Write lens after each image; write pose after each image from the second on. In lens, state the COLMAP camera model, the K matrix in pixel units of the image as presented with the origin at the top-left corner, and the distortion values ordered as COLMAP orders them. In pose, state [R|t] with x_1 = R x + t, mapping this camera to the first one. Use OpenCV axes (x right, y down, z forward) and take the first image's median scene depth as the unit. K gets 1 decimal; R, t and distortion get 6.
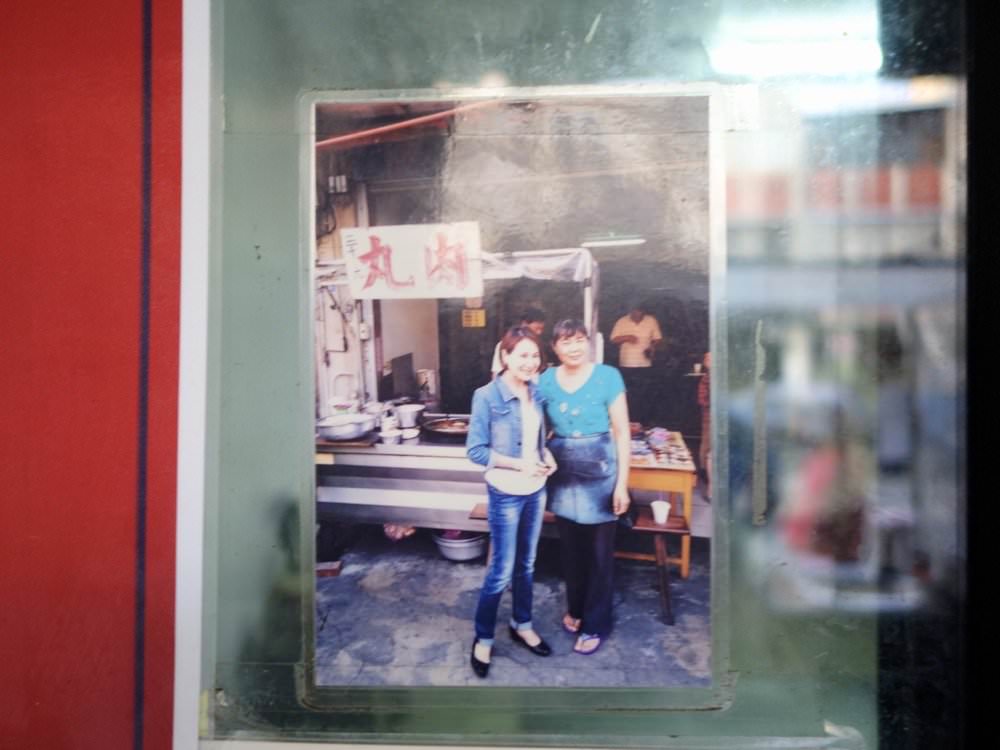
lens RADIAL K [[904.1, 0, 502.0], [0, 904.1, 371.9], [0, 0, 1]] dist [0.014848, -0.021846]
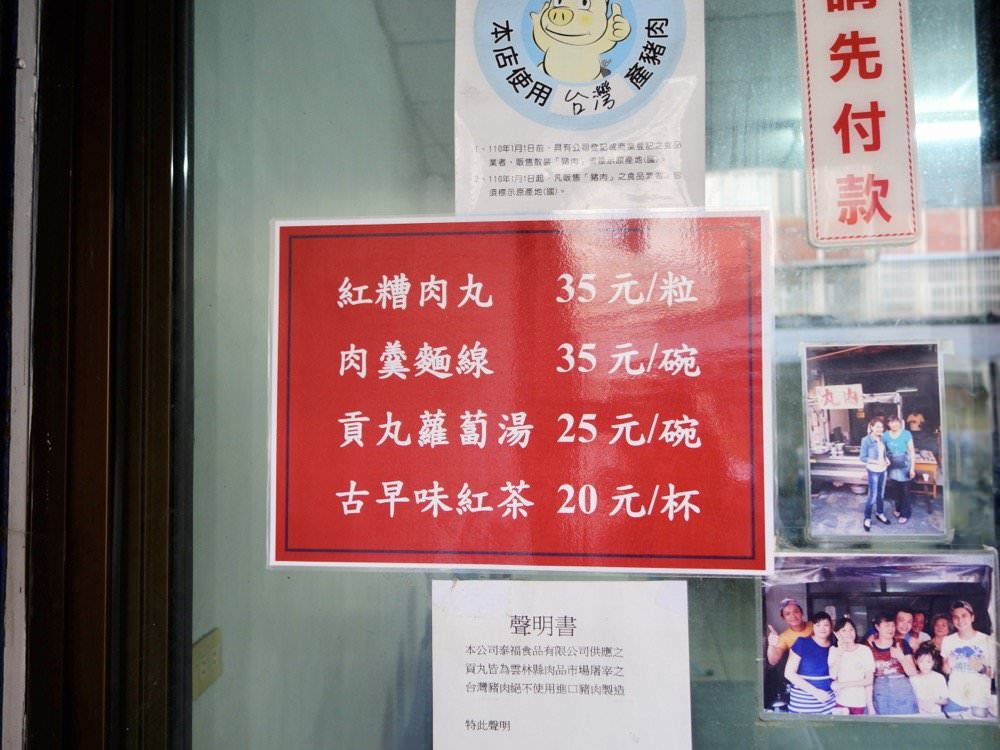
lens RADIAL K [[904.1, 0, 498.0], [0, 904.1, 374.9], [0, 0, 1]] dist [0.014848, -0.021846]
pose [[0.997054, -0.012427, -0.075692, -1.037071], [0.008232, 0.998425, -0.055487, -0.034783], [0.076262, 0.054700, 0.995586, -2.199333]]
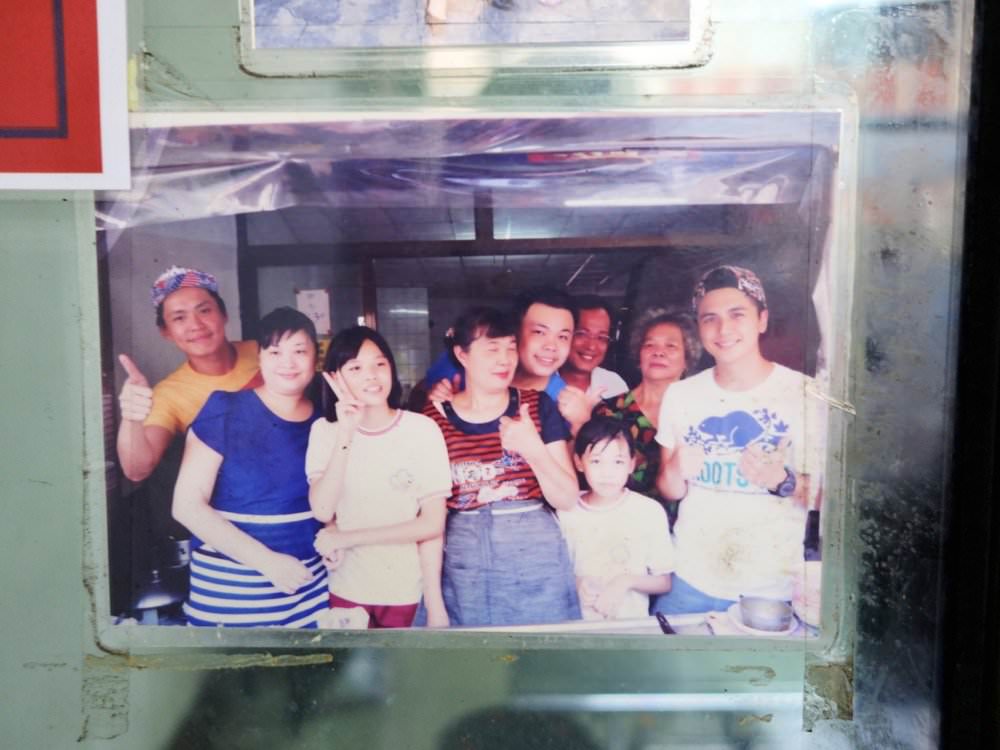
lens RADIAL K [[904.1, 0, 500.9], [0, 904.1, 373.8], [0, 0, 1]] dist [0.014848, -0.021846]
pose [[0.999975, -0.004578, 0.005407, 0.034541], [0.003974, 0.994269, 0.106834, 0.576149], [-0.005865, -0.106809, 0.994262, 0.062985]]
